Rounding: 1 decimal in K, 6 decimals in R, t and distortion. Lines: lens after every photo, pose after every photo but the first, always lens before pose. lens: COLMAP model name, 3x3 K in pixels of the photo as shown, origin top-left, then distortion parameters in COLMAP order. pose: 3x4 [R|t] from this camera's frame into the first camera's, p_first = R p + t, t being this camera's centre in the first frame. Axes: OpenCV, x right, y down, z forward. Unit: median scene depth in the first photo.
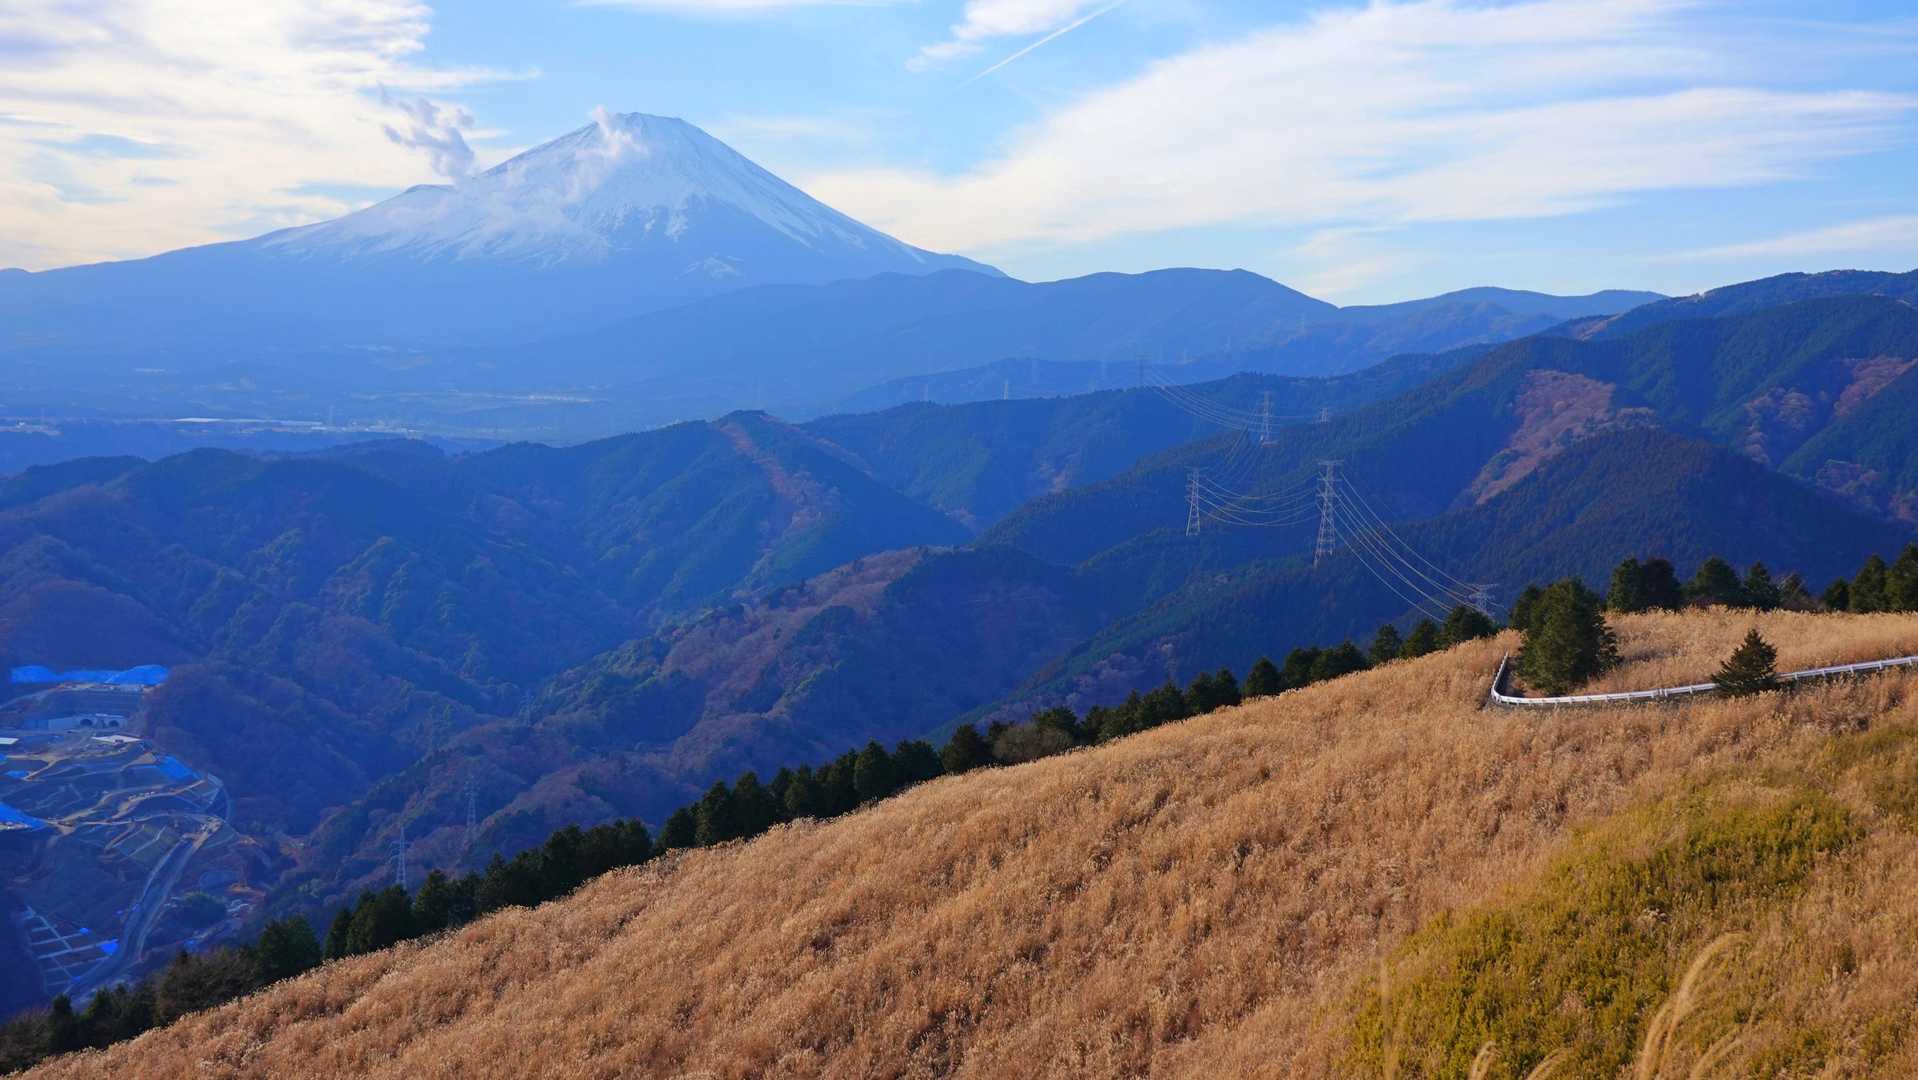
lens RADIAL K [[2470.4, 0, 950.0], [0, 2470.4, 551.0], [0, 0, 1]] dist [0.037582, 0.000000]
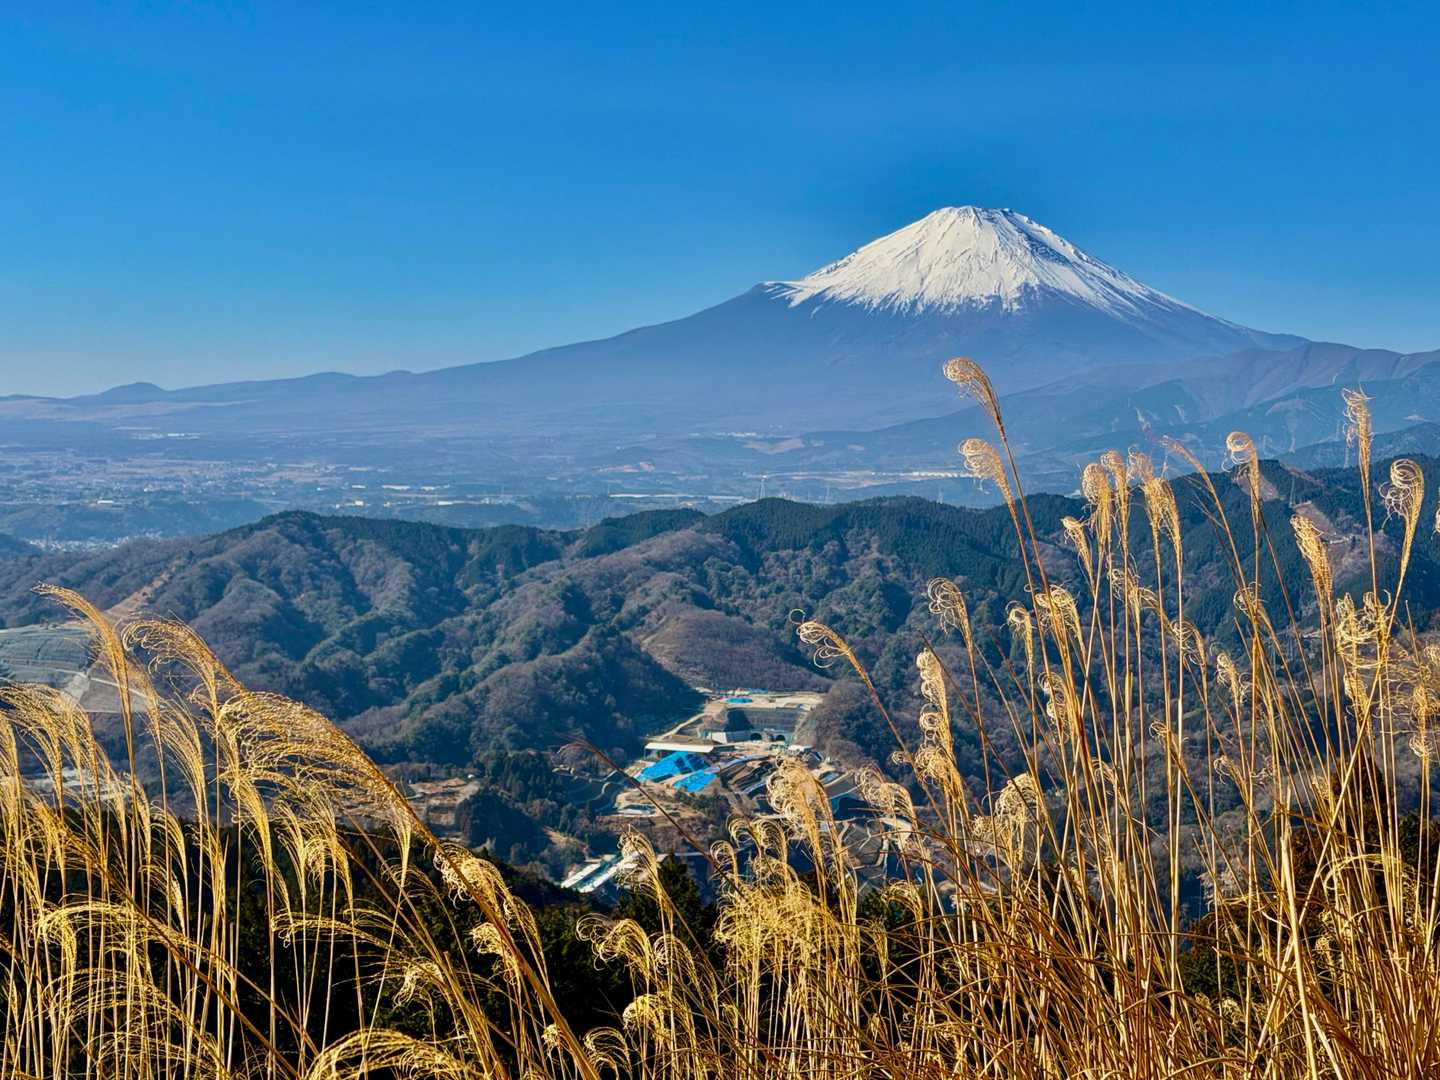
lens RADIAL K [[2402.3, 0, 709.2], [0, 2402.3, 579.7], [0, 0, 1]] dist [0.142708, 0.000000]
pose [[0.975022, -0.002617, -0.222092, -0.119343], [-0.002437, 0.999744, -0.022479, 0.021973], [0.222094, 0.022459, 0.974767, -0.031070]]
